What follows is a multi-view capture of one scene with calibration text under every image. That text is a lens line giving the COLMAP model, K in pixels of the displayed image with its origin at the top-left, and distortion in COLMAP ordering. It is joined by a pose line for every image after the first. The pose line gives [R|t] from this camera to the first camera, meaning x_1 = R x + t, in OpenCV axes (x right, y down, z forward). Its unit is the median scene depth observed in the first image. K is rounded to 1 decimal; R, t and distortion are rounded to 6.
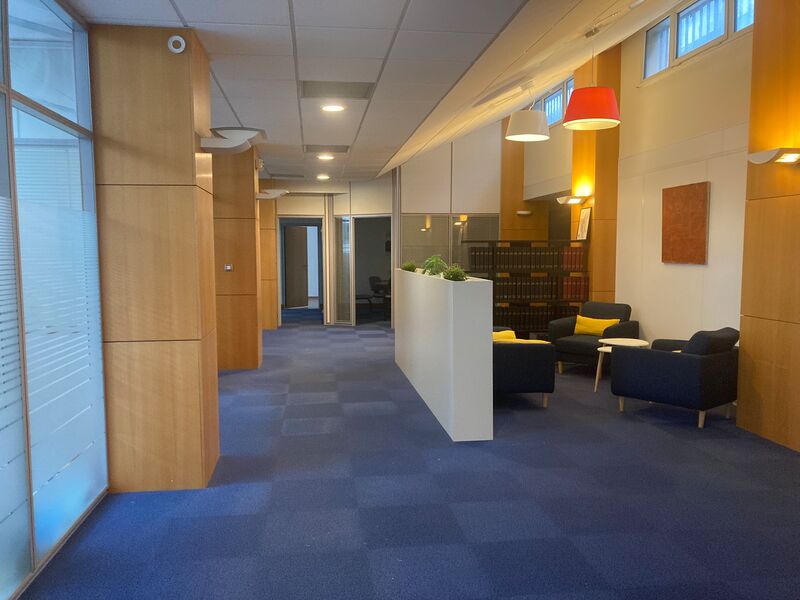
lens RADIAL K [[656.1, 0, 400.0], [0, 656.1, 300.0], [0, 0, 1]] dist [0.049409, -0.014513]
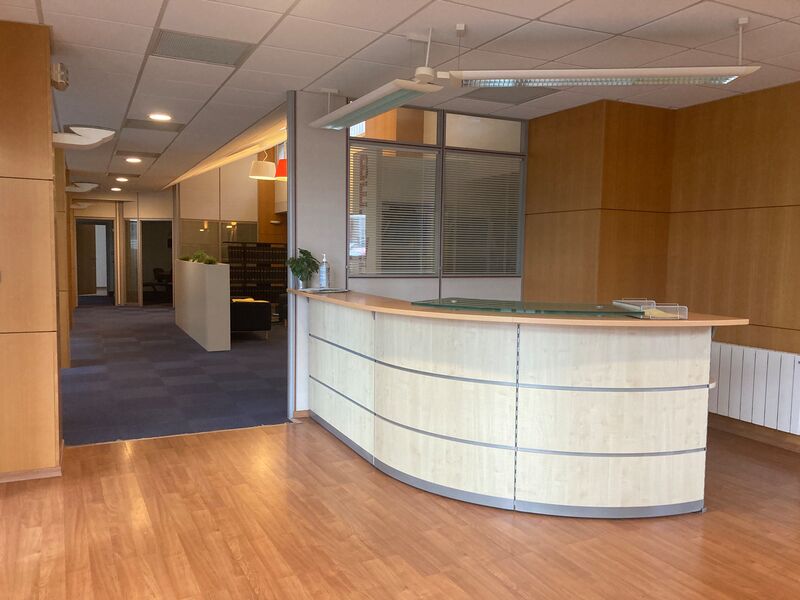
lens RADIAL K [[656.1, 0, 400.0], [0, 656.1, 300.0], [0, 0, 1]] dist [0.049409, -0.014513]
pose [[0.949989, -0.003892, 0.312259, 0.008183], [0.003702, 0.999992, 0.001203, 0.042069], [-0.312261, 0.000013, 0.949996, -0.553912]]
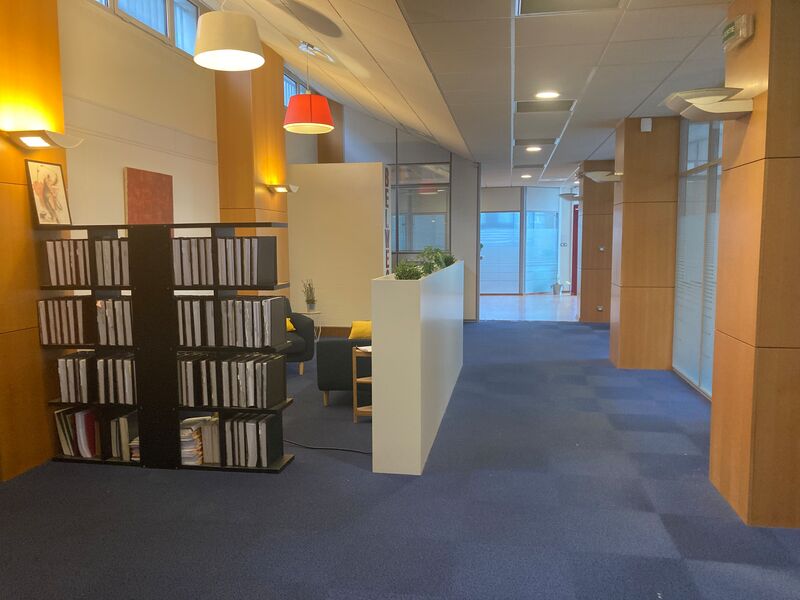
lens RADIAL K [[656.1, 0, 400.0], [0, 656.1, 300.0], [0, 0, 1]] dist [0.049409, -0.014513]
pose [[-0.955143, -0.023362, 0.295223, -0.137361], [0.027610, 0.985517, 0.167313, -0.114439], [-0.294856, 0.167959, -0.940664, 1.435342]]
